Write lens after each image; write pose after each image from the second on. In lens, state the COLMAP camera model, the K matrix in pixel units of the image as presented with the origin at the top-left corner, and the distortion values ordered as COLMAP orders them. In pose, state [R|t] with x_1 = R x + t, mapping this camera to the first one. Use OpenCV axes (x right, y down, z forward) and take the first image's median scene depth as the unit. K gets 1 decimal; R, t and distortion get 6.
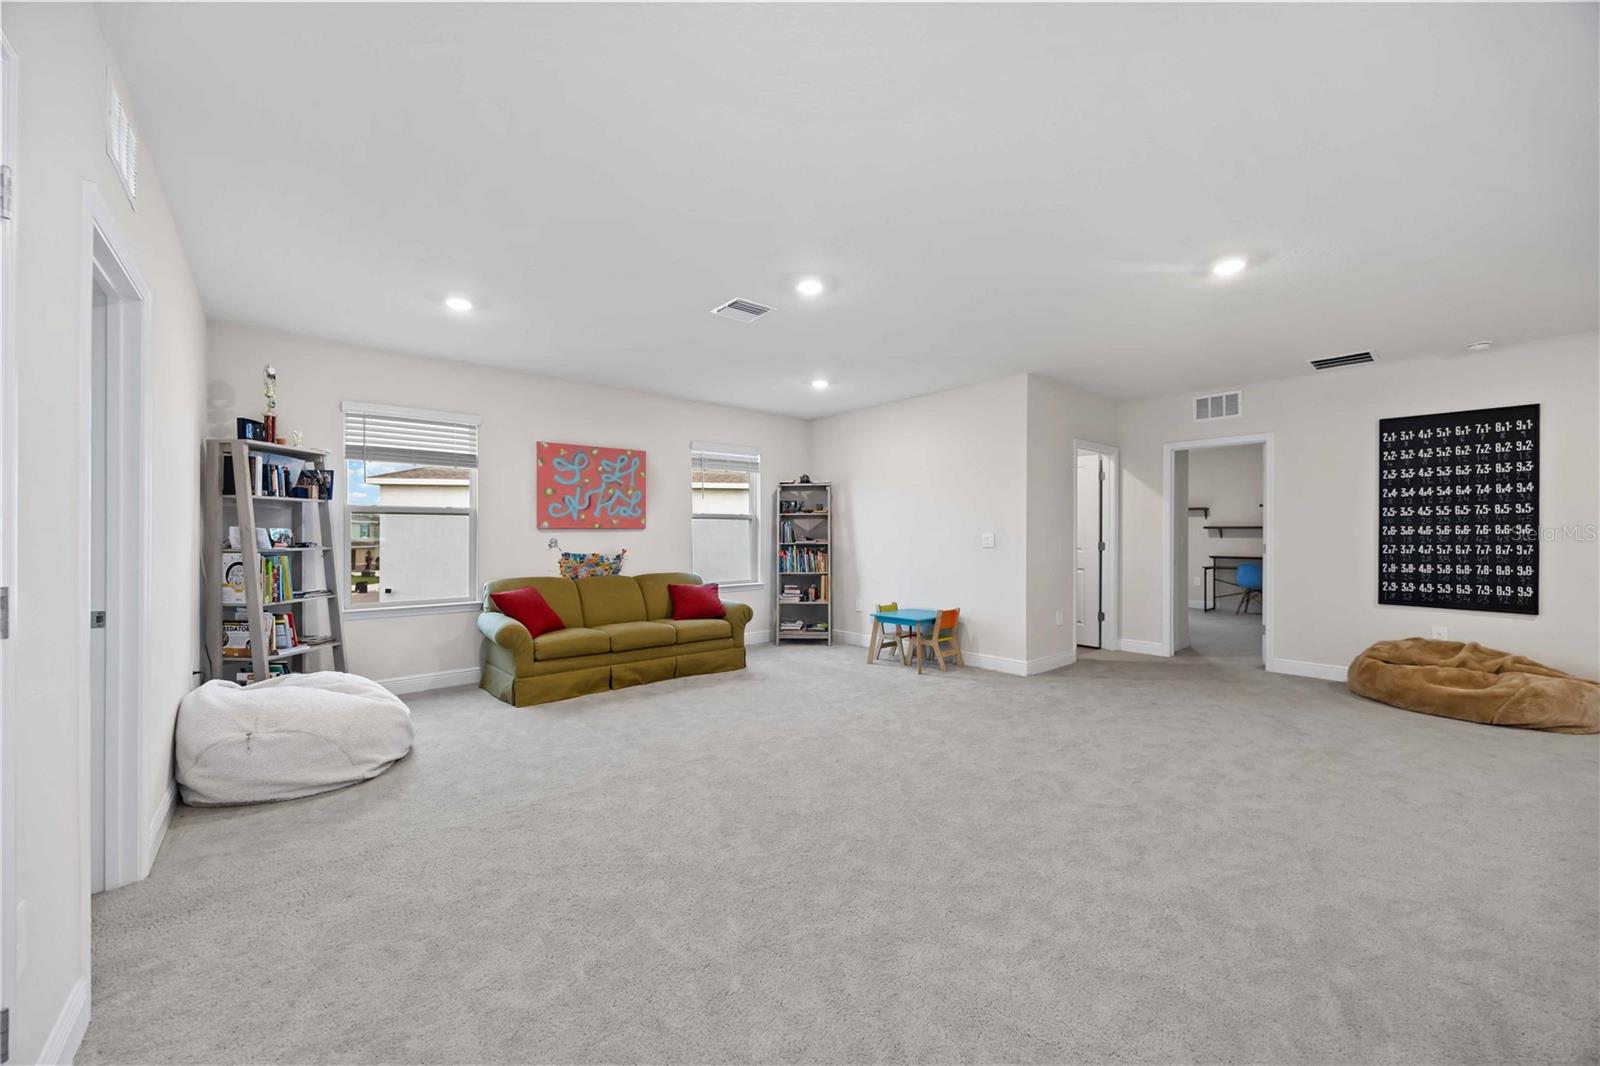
lens RADIAL K [[617.9, 0, 800.4], [0, 617.9, 533.6], [0, 0, 1]] dist [-0.001058, -0.000093]
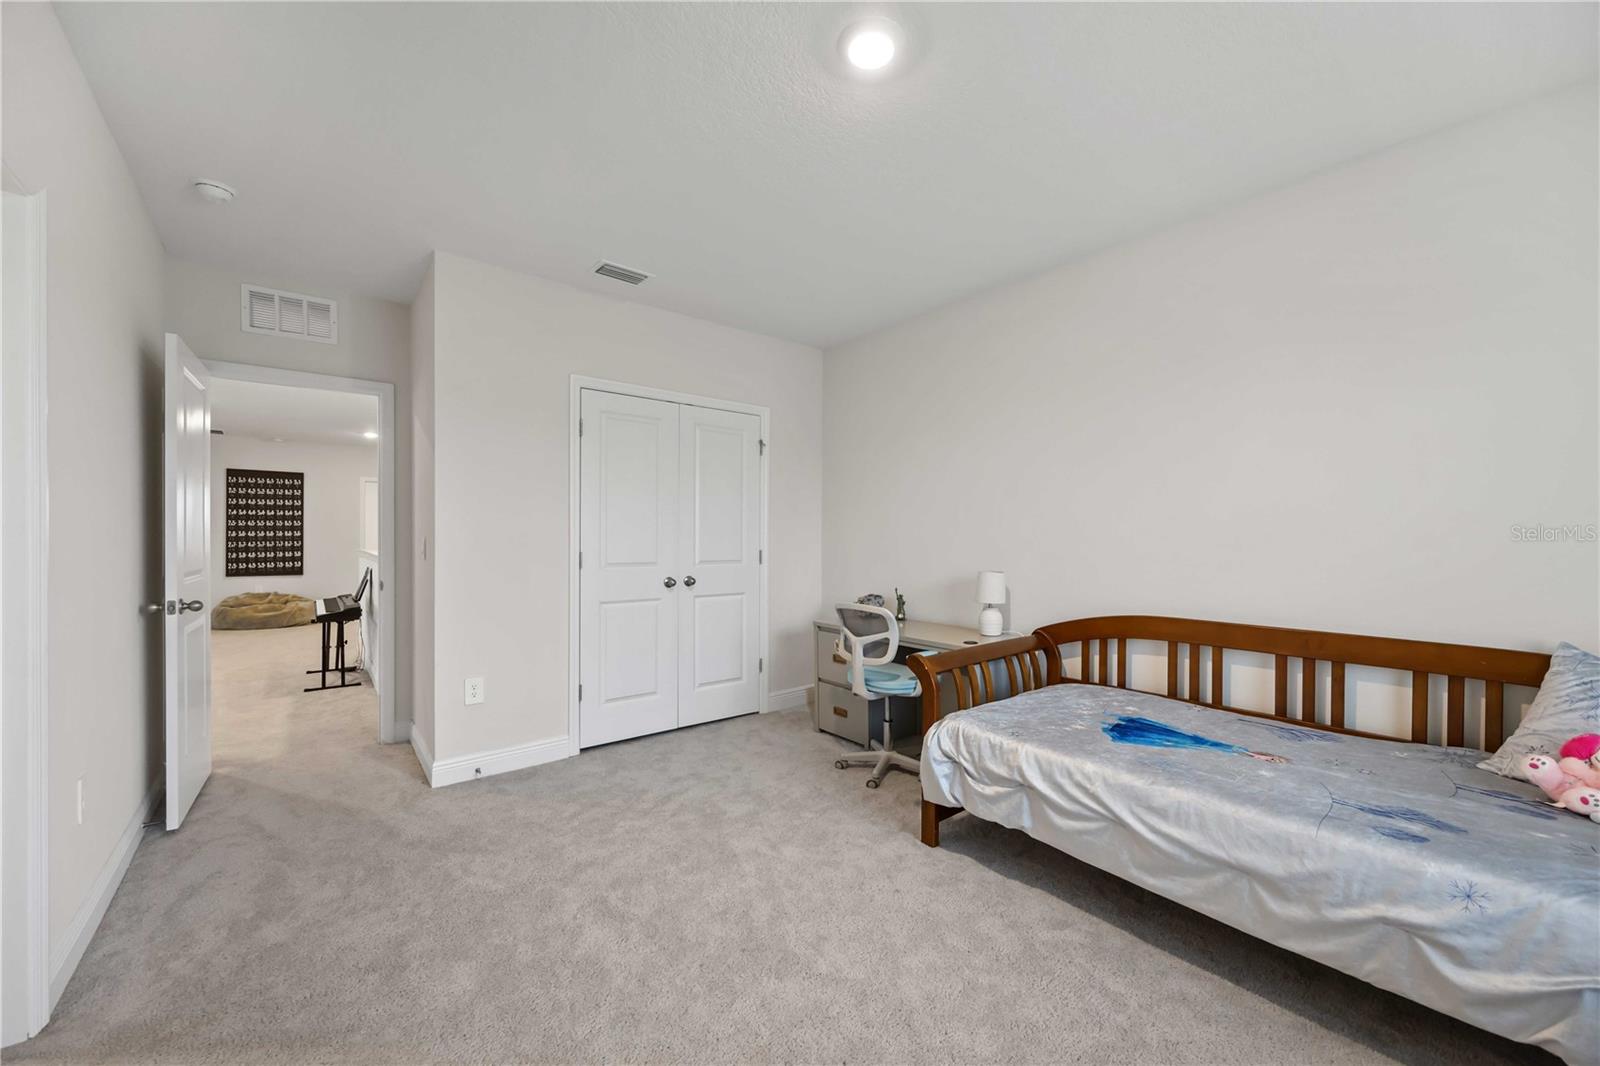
lens RADIAL K [[617.9, 0, 798.6], [0, 617.9, 533.5], [0, 0, 1]] dist [-0.001058, -0.000093]
pose [[0.037594, -0.001262, 0.999292, -0.760610], [-0.004592, 0.999988, 0.001436, -0.016426], [-0.999283, -0.004642, 0.037588, -0.693373]]
